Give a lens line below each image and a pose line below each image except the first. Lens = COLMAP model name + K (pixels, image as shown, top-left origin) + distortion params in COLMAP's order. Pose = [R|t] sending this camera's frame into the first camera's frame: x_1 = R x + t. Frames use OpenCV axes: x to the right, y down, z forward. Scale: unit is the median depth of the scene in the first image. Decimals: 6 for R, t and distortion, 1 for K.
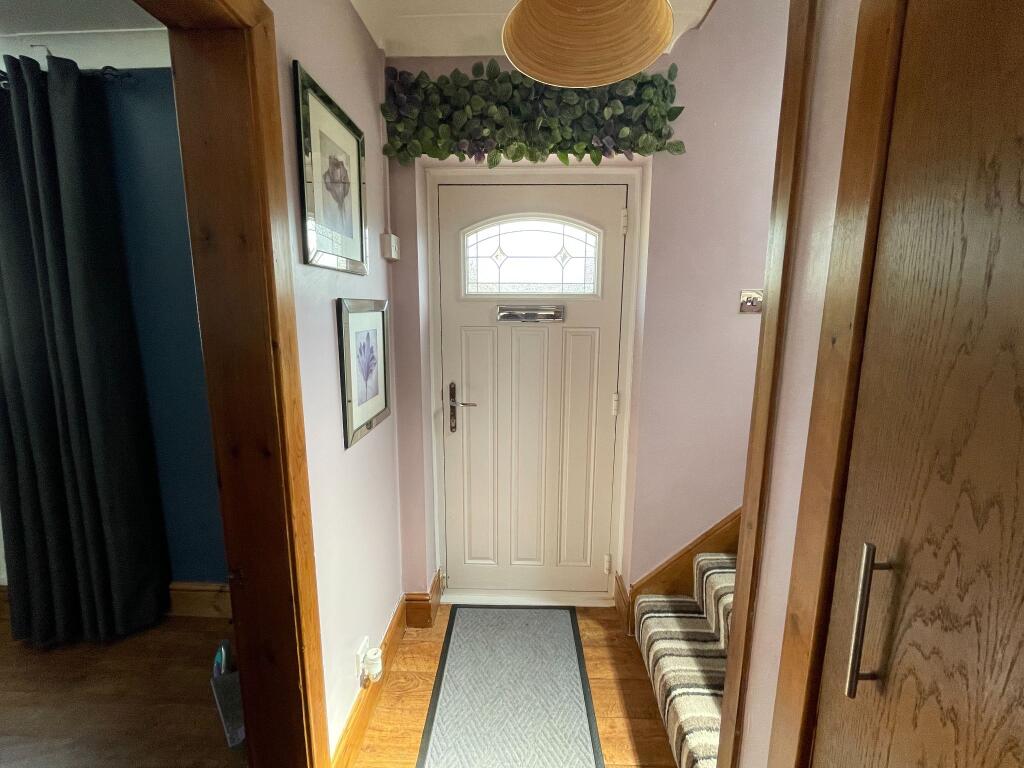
lens RADIAL K [[416.2, 0, 515.4], [0, 416.2, 375.0], [0, 0, 1]] dist [-0.004721, -0.000195]
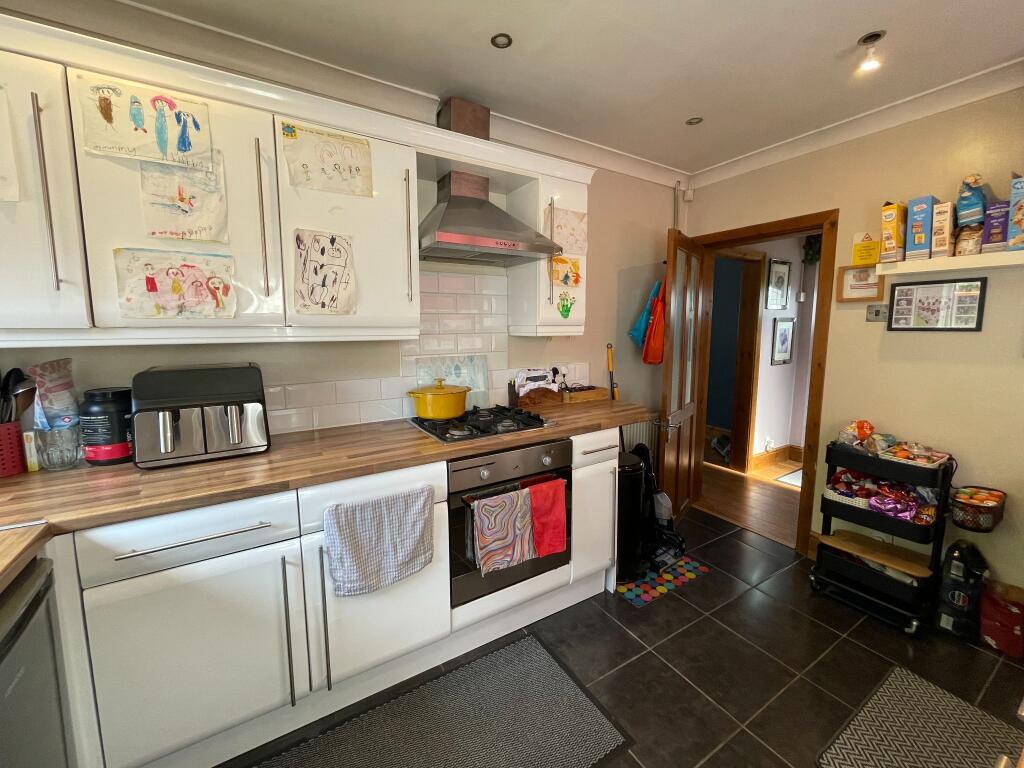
lens RADIAL K [[416.2, 0, 518.5], [0, 416.2, 378.7], [0, 0, 1]] dist [-0.004721, -0.000195]
pose [[0.553776, 0.096034, -0.827109, 0.947921], [-0.120227, 0.992140, 0.034699, 0.329728], [0.823940, 0.080226, 0.560969, -1.930953]]
